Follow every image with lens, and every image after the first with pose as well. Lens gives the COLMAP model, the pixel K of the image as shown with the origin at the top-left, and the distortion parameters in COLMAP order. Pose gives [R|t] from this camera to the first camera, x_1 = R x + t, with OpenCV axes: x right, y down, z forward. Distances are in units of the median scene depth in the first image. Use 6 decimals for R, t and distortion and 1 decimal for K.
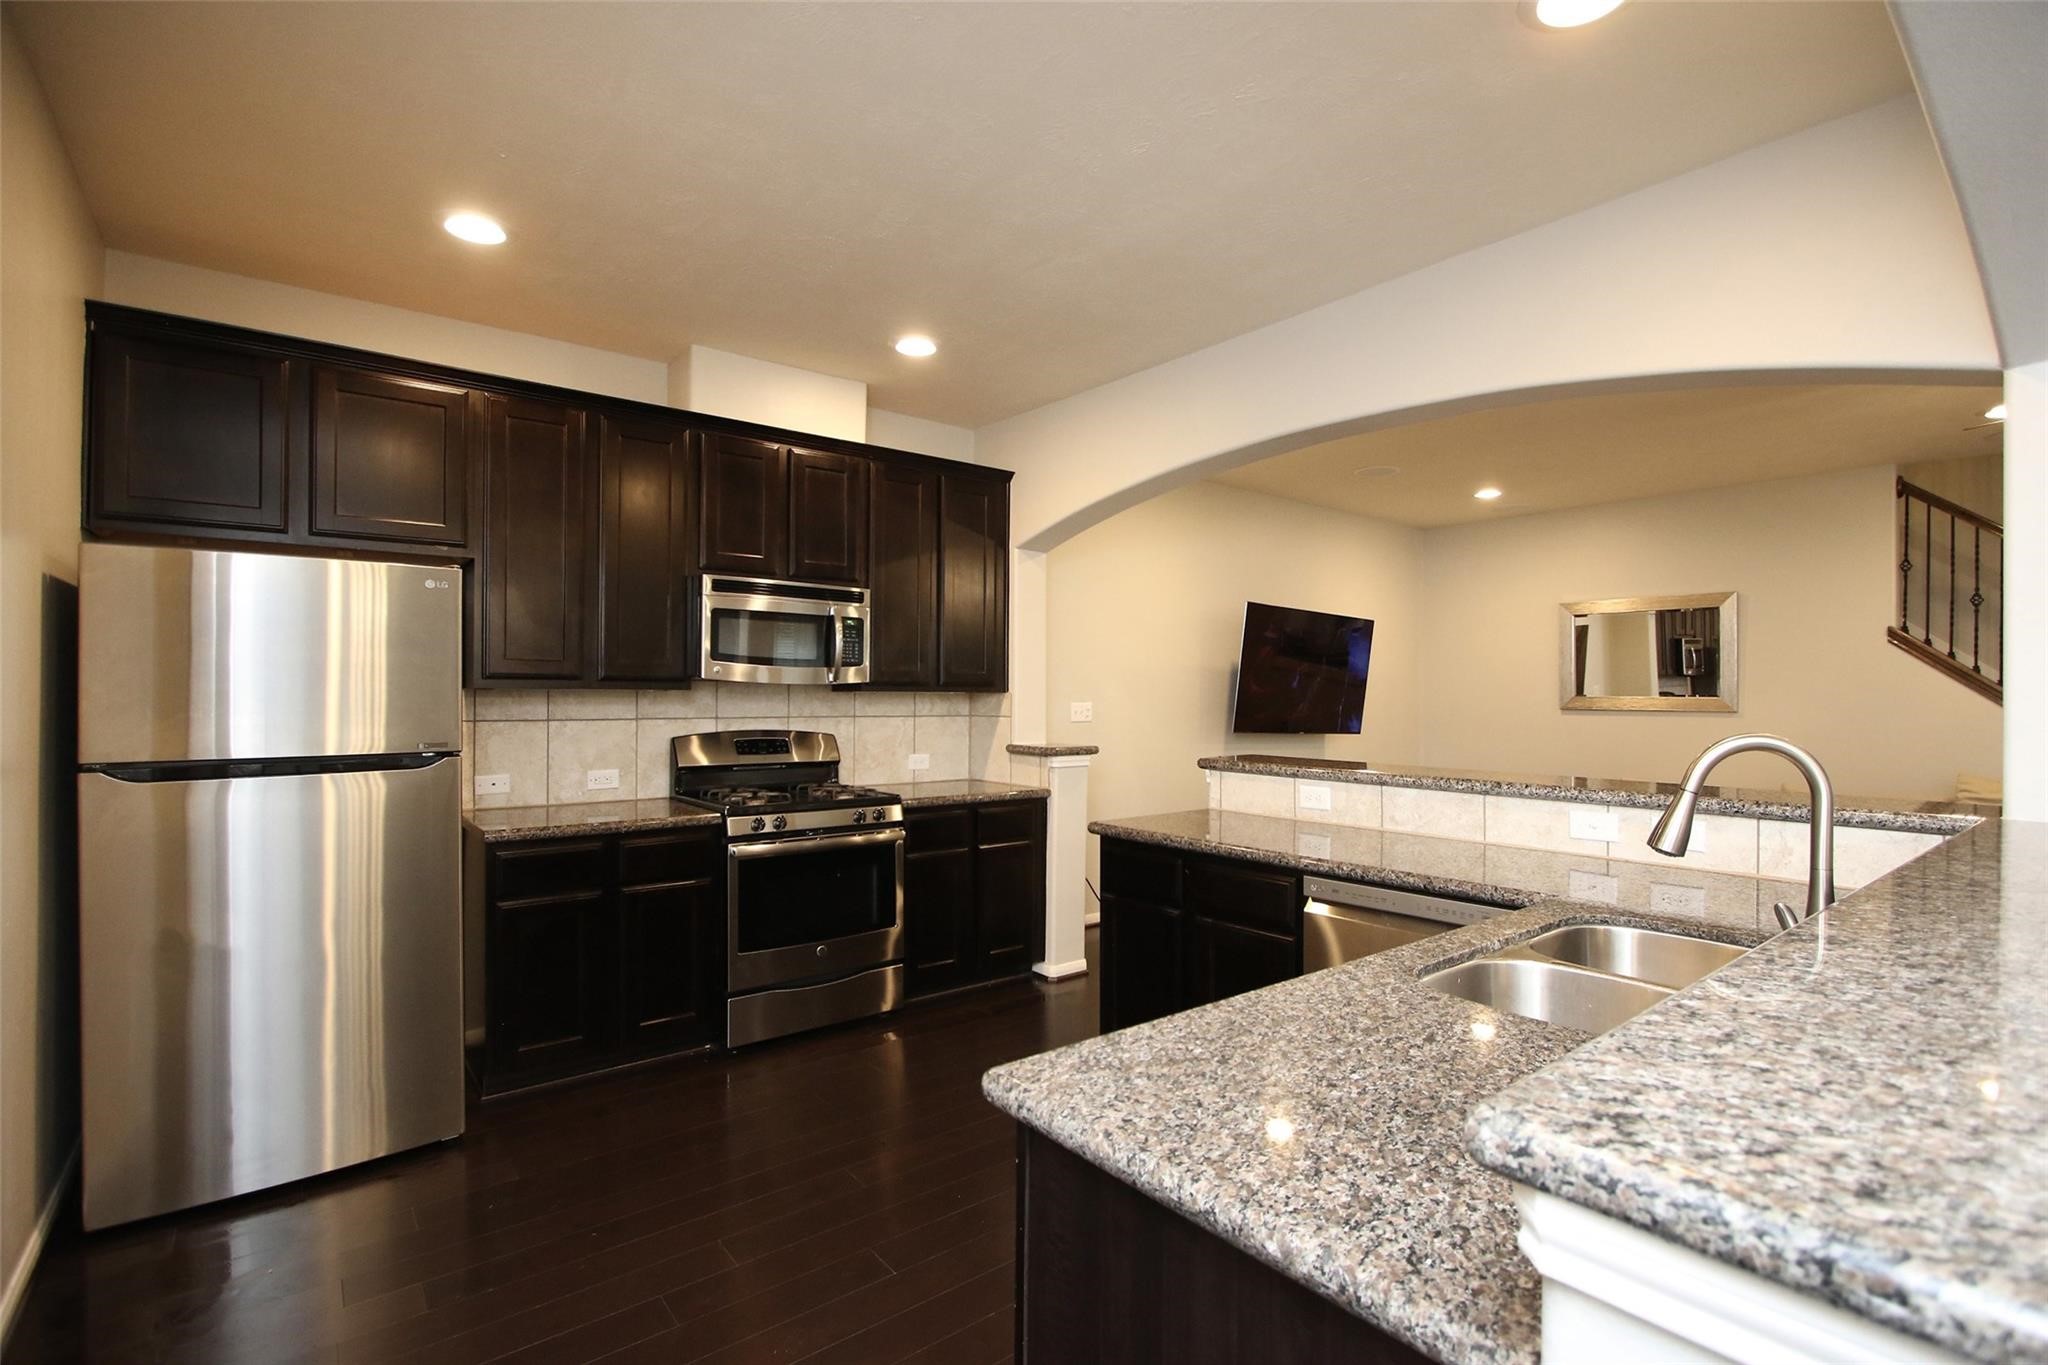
lens RADIAL K [[940.4, 0, 1019.0], [0, 940.4, 694.6], [0, 0, 1]] dist [-0.012982, 0.002081]
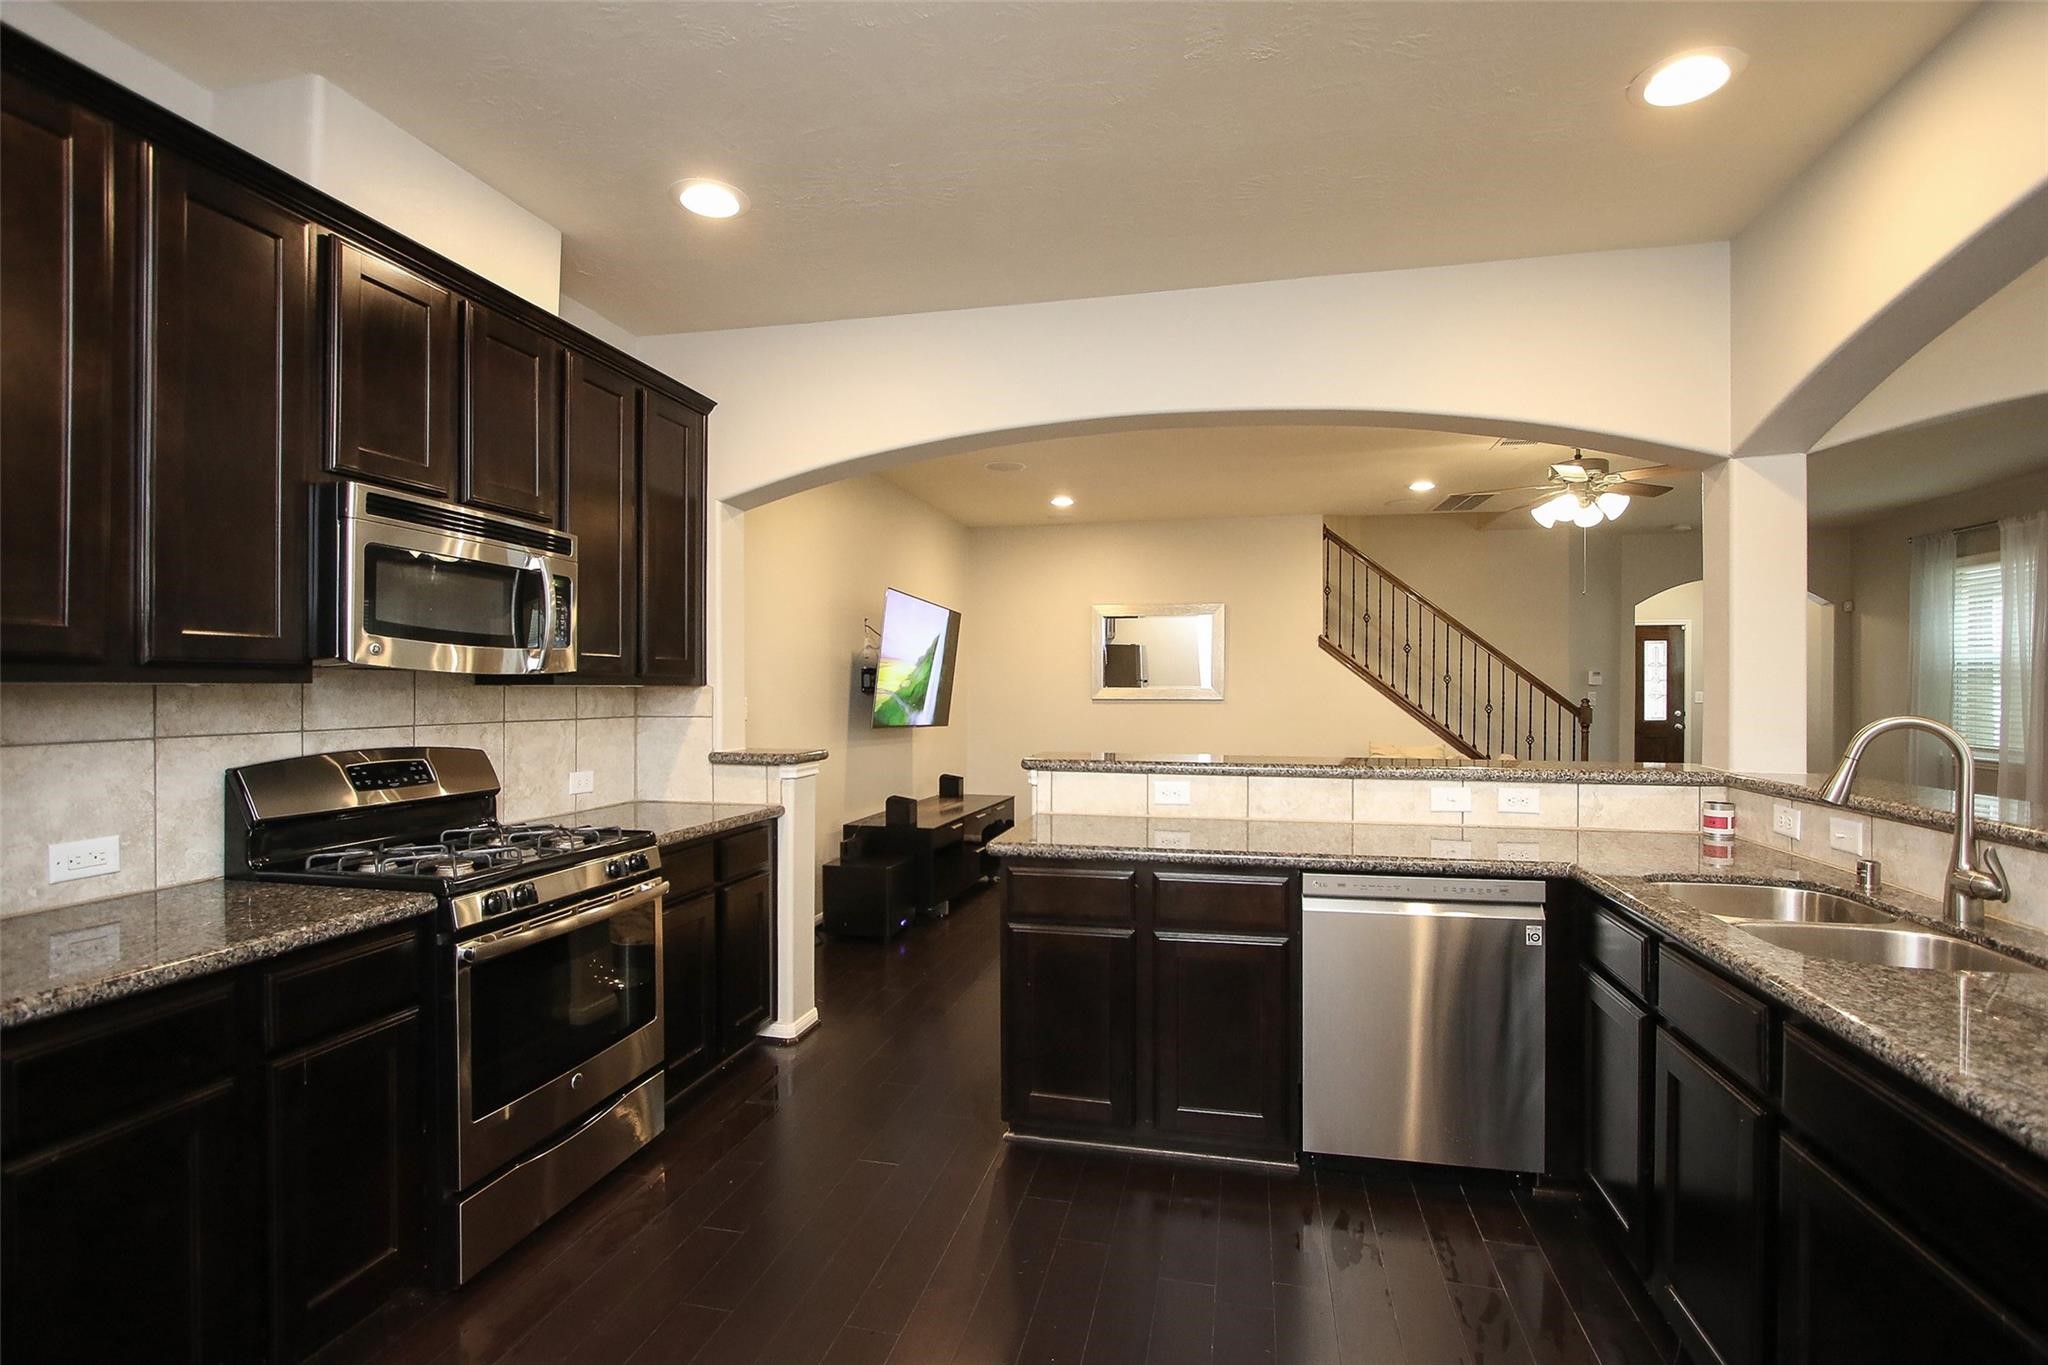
lens RADIAL K [[940.4, 0, 1015.2], [0, 940.4, 692.1], [0, 0, 1]] dist [-0.012982, 0.002081]
pose [[0.786414, -0.007632, 0.617653, -0.370847], [0.004250, 0.999967, 0.006945, -0.001801], [-0.617685, -0.002837, 0.786420, 0.299798]]
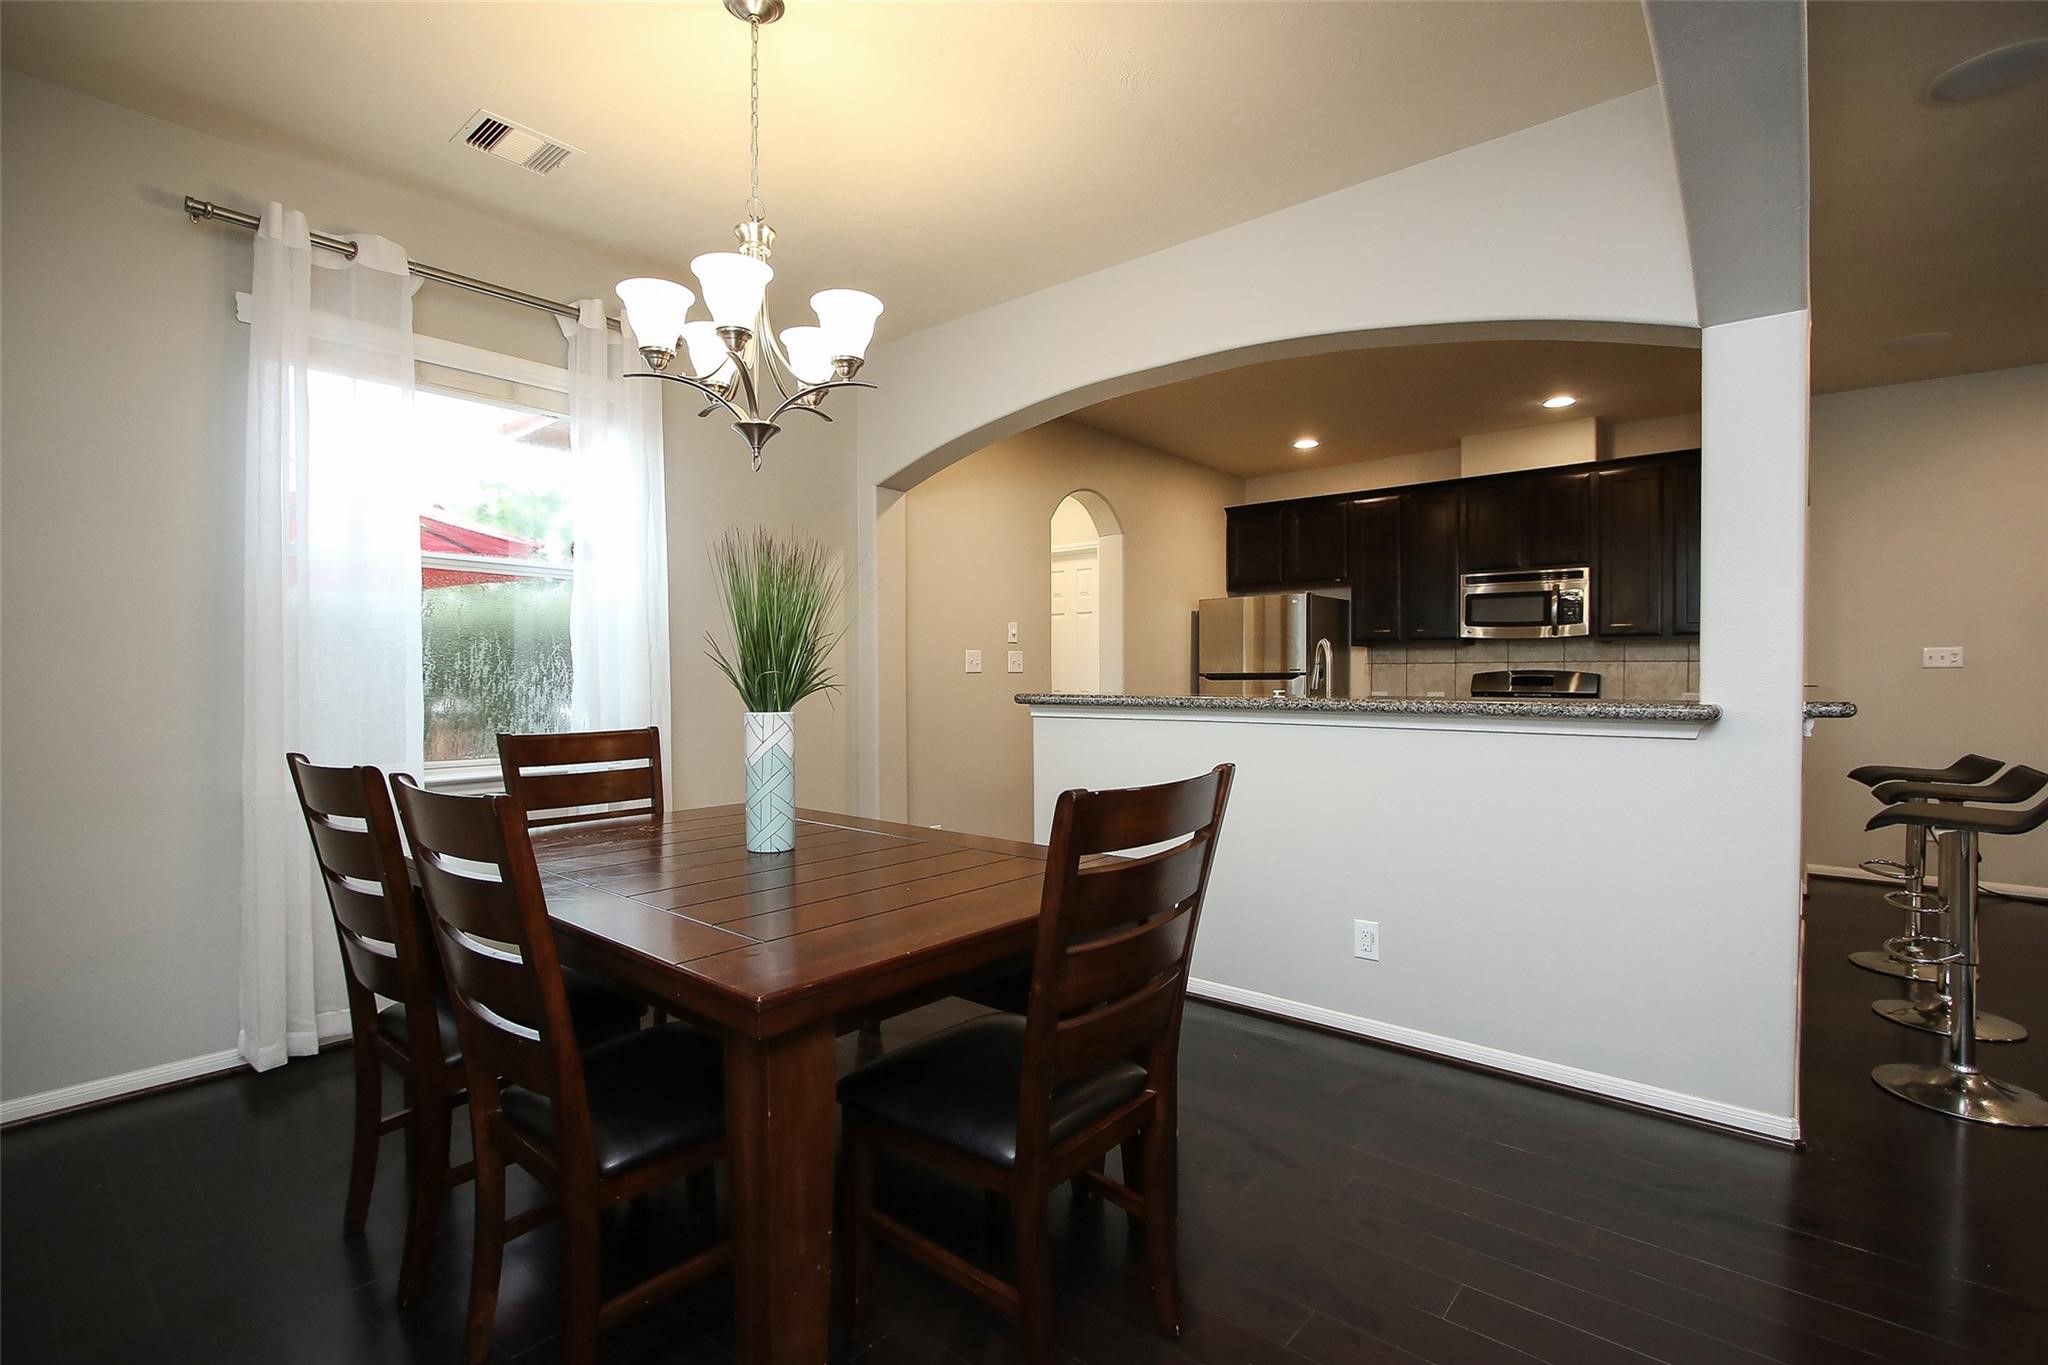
lens RADIAL K [[940.4, 0, 1026.2], [0, 940.4, 678.3], [0, 0, 1]] dist [-0.012982, 0.002081]
pose [[0.208310, -0.000465, -0.978063, 1.149011], [0.003455, 0.999994, 0.000261, 0.053845], [0.978057, -0.003434, 0.208310, -0.113131]]
